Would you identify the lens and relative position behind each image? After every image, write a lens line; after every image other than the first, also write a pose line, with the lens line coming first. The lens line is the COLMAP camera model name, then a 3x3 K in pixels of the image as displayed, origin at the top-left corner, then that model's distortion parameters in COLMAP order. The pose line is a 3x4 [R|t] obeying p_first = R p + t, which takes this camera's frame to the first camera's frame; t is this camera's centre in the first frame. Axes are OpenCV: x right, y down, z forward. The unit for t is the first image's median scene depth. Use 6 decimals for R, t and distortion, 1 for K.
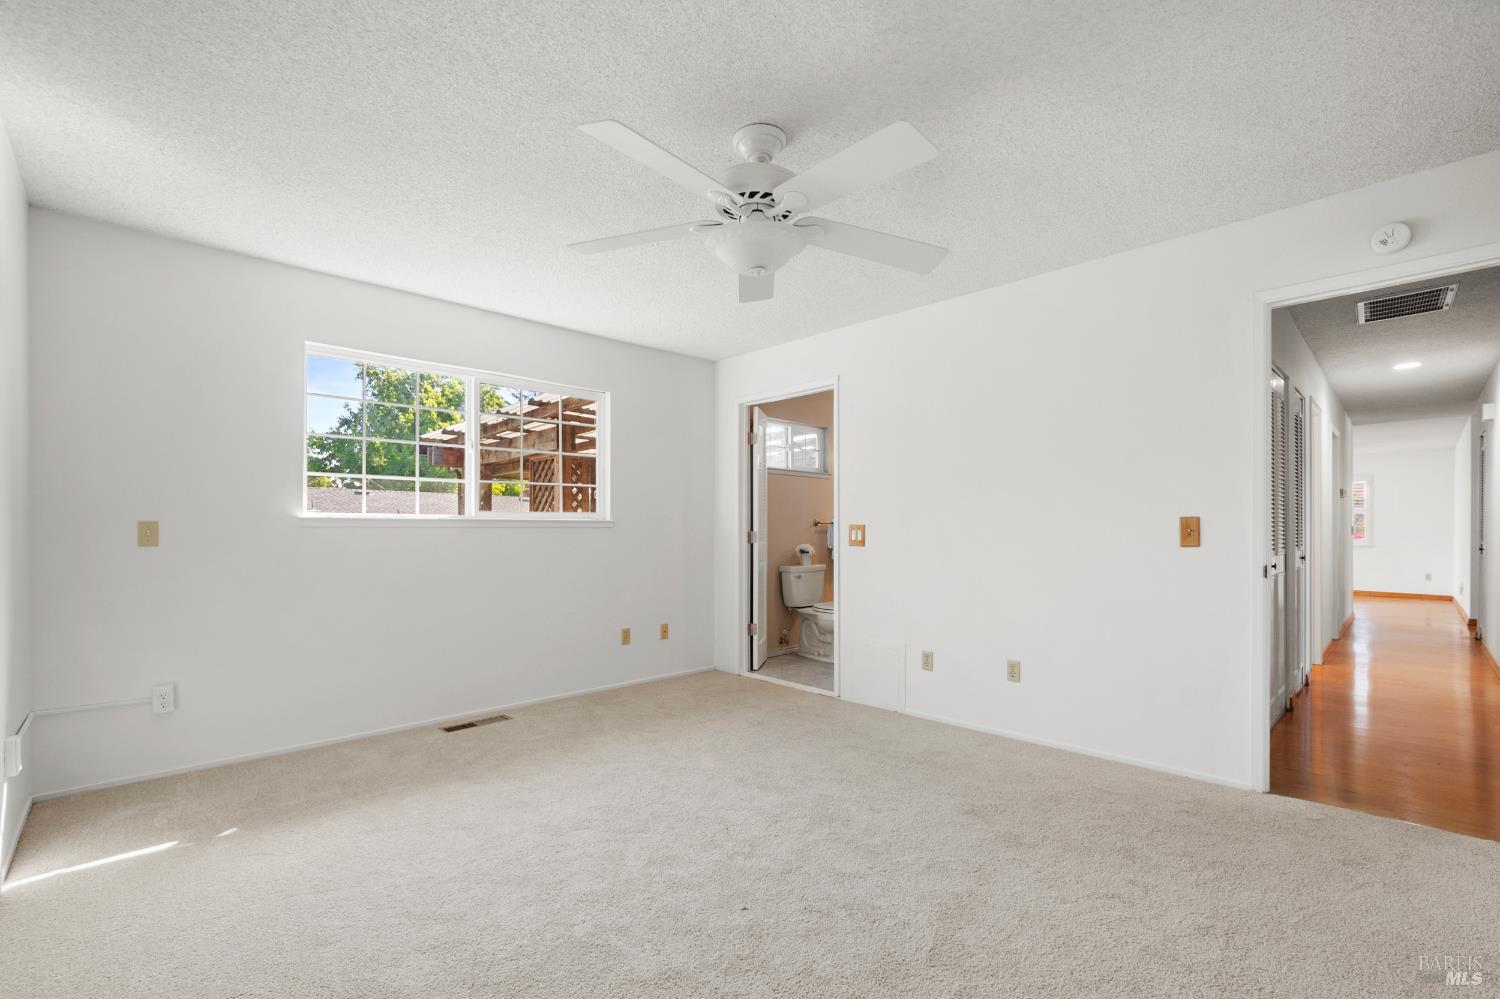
lens RADIAL K [[673.5, 0, 753.2], [0, 673.5, 535.9], [0, 0, 1]] dist [-0.012957, 0.000564]
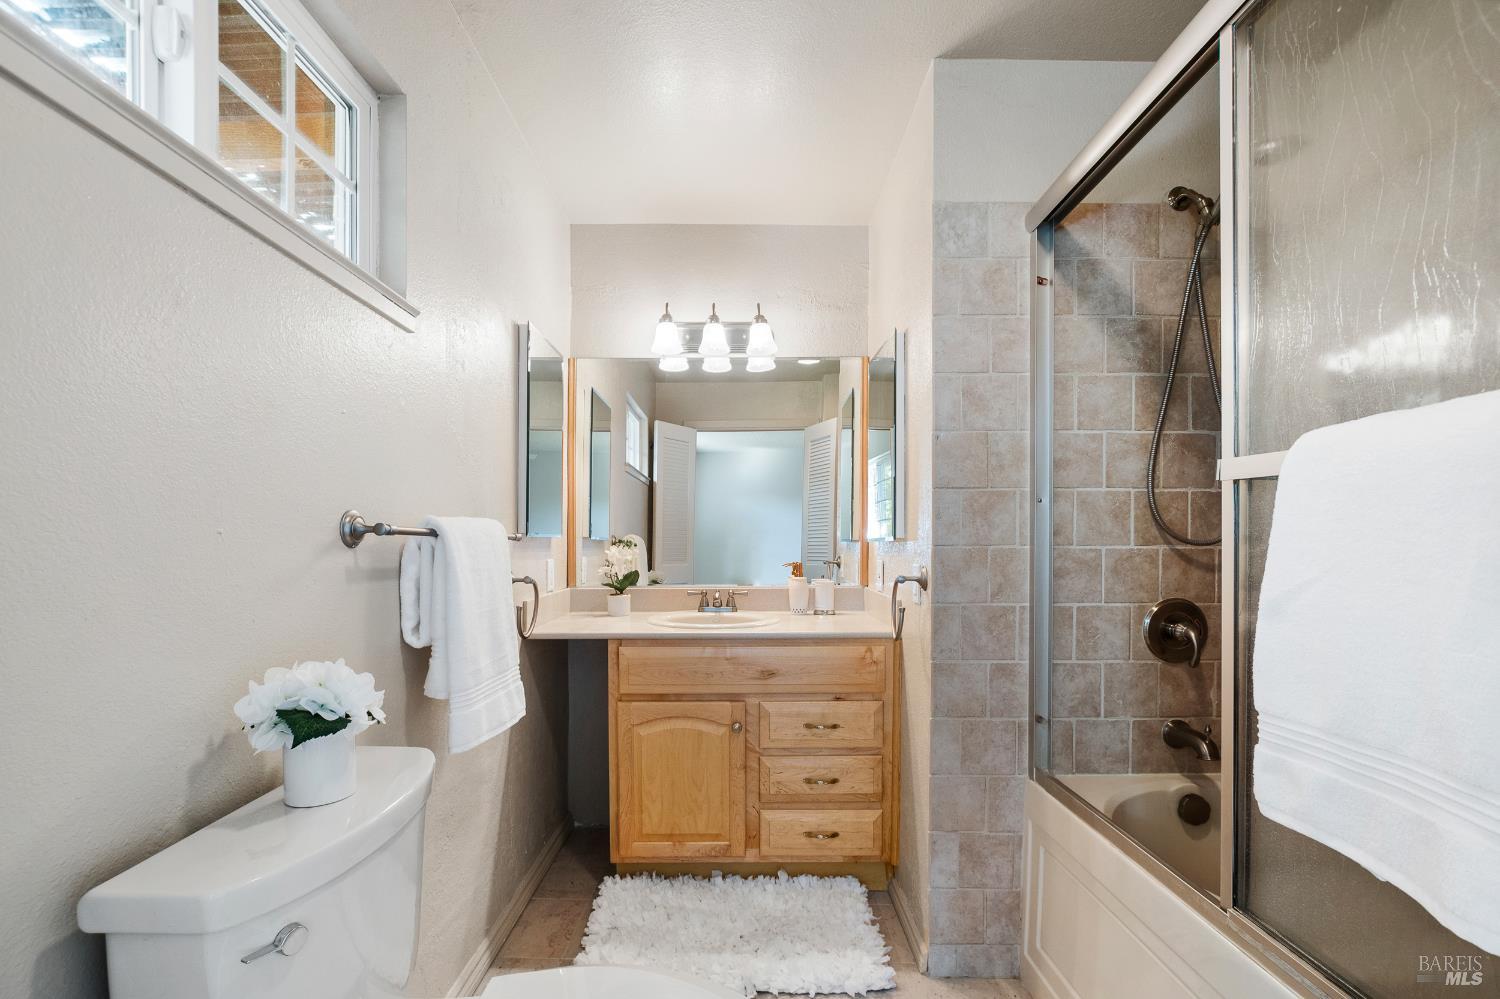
lens RADIAL K [[673.5, 0, 753.2], [0, 673.5, 535.9], [0, 0, 1]] dist [-0.012957, 0.000564]
pose [[0.689215, 0.012291, 0.724452, 0.046996], [0.000727, 0.999844, -0.017655, -0.019448], [-0.724556, 0.012695, 0.689099, 1.107716]]
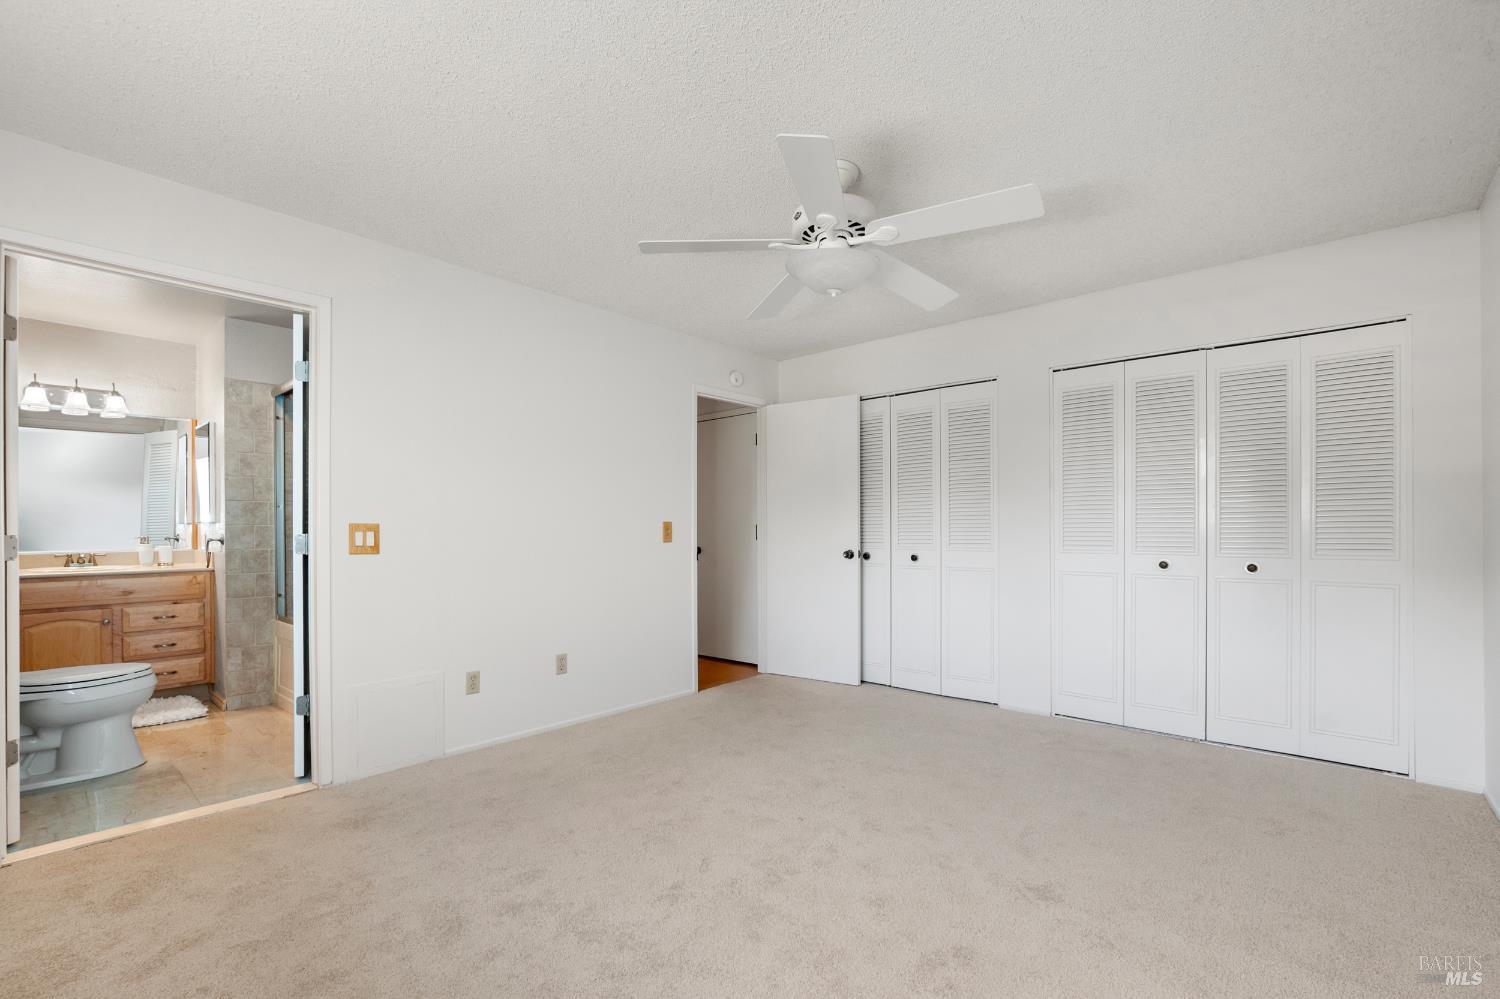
lens RADIAL K [[673.5, 0, 753.2], [0, 673.5, 535.9], [0, 0, 1]] dist [-0.012957, 0.000564]
pose [[-0.068909, -0.007132, 0.997597, -0.567376], [0.010346, 0.999916, 0.007863, -0.004988], [-0.997569, 0.010863, -0.068829, 0.638092]]
